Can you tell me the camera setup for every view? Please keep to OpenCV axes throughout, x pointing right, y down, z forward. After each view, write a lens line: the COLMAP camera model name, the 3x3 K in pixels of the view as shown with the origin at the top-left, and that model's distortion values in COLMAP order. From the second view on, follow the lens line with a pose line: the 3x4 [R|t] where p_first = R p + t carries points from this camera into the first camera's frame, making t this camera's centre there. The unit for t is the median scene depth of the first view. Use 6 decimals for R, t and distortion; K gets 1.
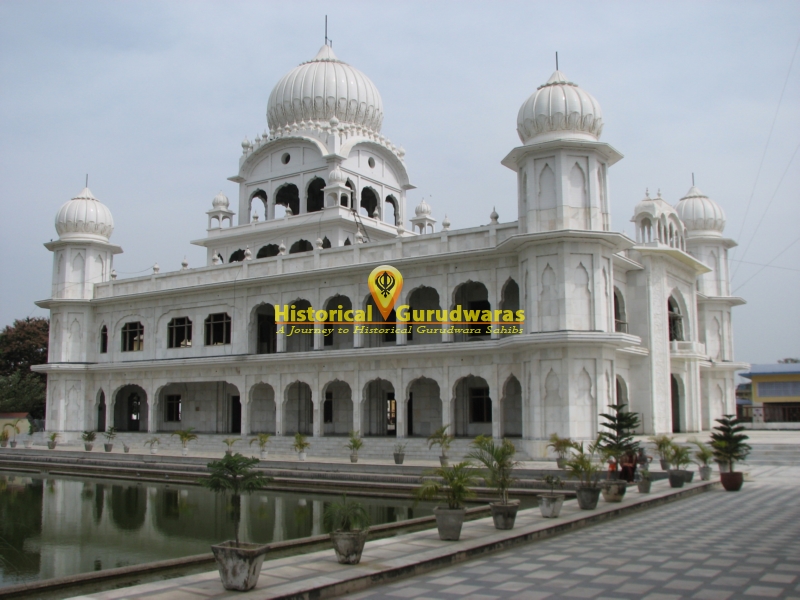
lens RADIAL K [[855.4, 0, 386.5], [0, 855.4, 306.5], [0, 0, 1]] dist [-0.135370, 0.000000]
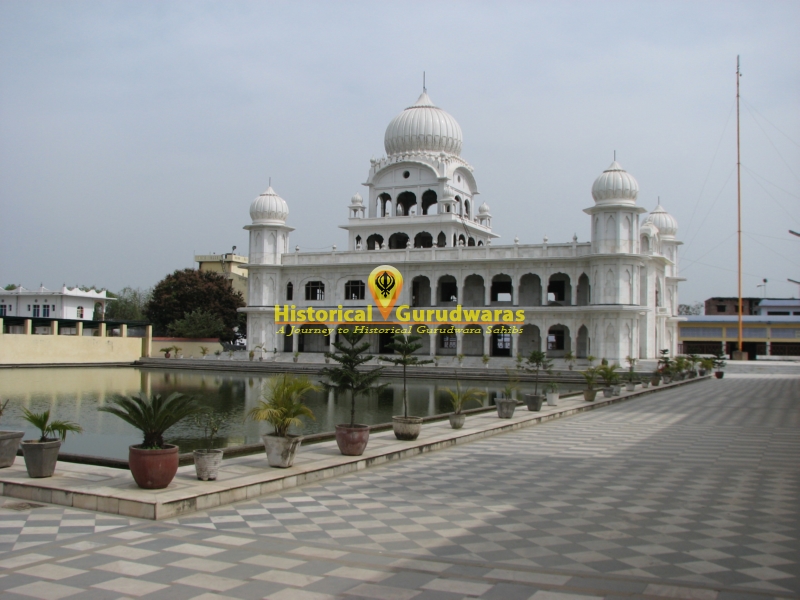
lens RADIAL K [[855.4, 0, 395.5], [0, 855.4, 303.9], [0, 0, 1]] dist [-0.135370, 0.000000]
pose [[0.988715, 0.027759, 0.147215, -0.387861], [-0.039846, 0.996014, 0.079806, -0.071010], [-0.144412, -0.084771, 0.985880, -0.563591]]
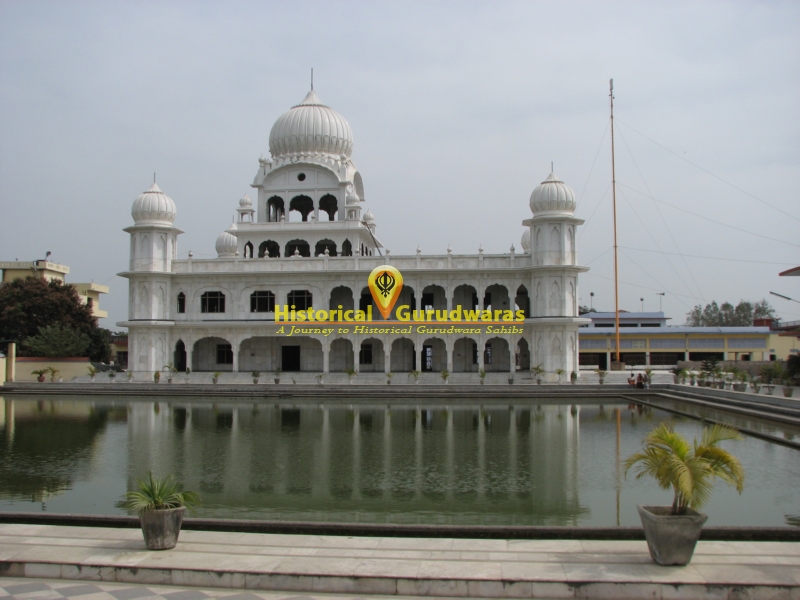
lens RADIAL K [[855.4, 0, 397.4], [0, 855.4, 302.2], [0, 0, 1]] dist [-0.135370, 0.000000]
pose [[0.883235, 0.033916, 0.467703, -0.687086], [-0.061679, 0.997118, 0.044171, -0.043742], [-0.464857, -0.067861, 0.882782, -0.355463]]
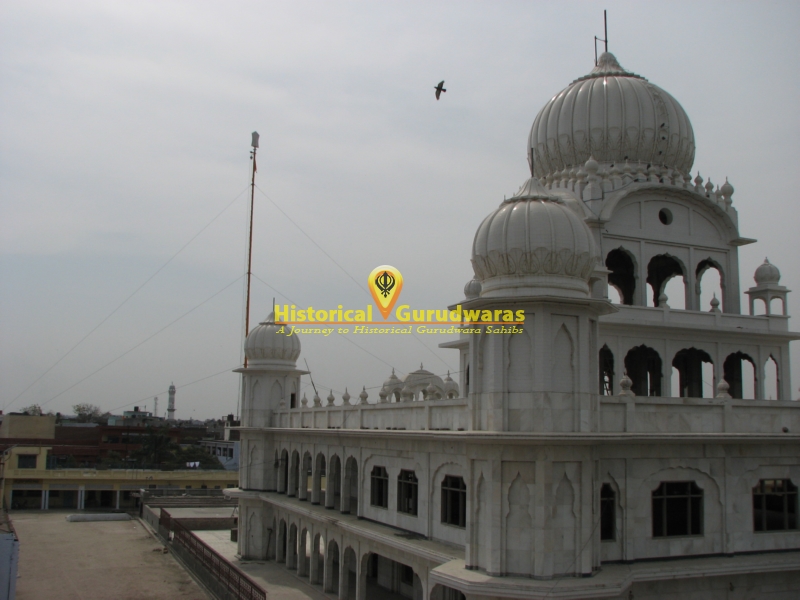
lens RADIAL K [[855.4, 0, 386.0], [0, 855.4, 304.5], [0, 0, 1]] dist [-0.135370, 0.000000]
pose [[0.569157, 0.134521, 0.811150, -0.853412], [-0.132249, 0.988659, -0.071165, -0.029924], [-0.811523, -0.066770, 0.580493, 0.862161]]
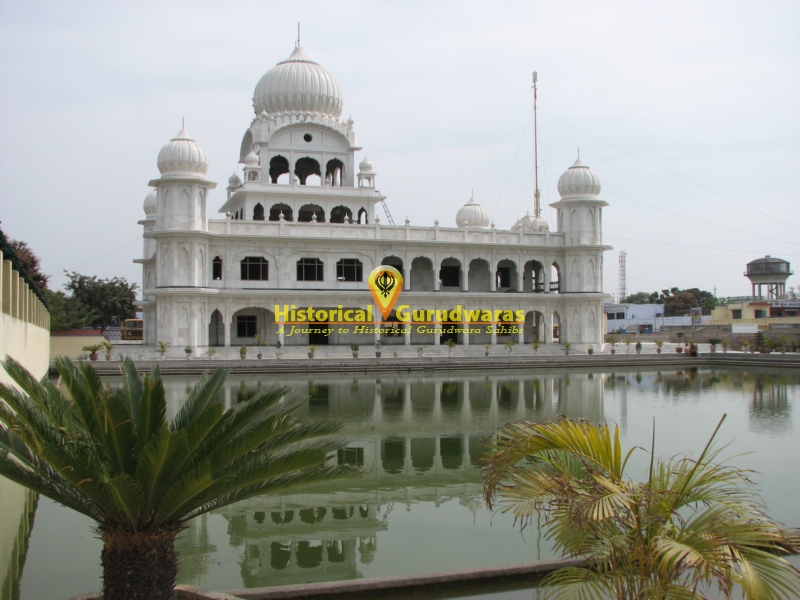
lens RADIAL K [[855.4, 0, 394.1], [0, 855.4, 288.1], [0, 0, 1]] dist [-0.135370, 0.000000]
pose [[0.596794, 0.042158, 0.801286, -1.186715], [-0.102762, 0.994411, 0.024217, 0.013265], [-0.795787, -0.096794, 0.597791, 0.092446]]
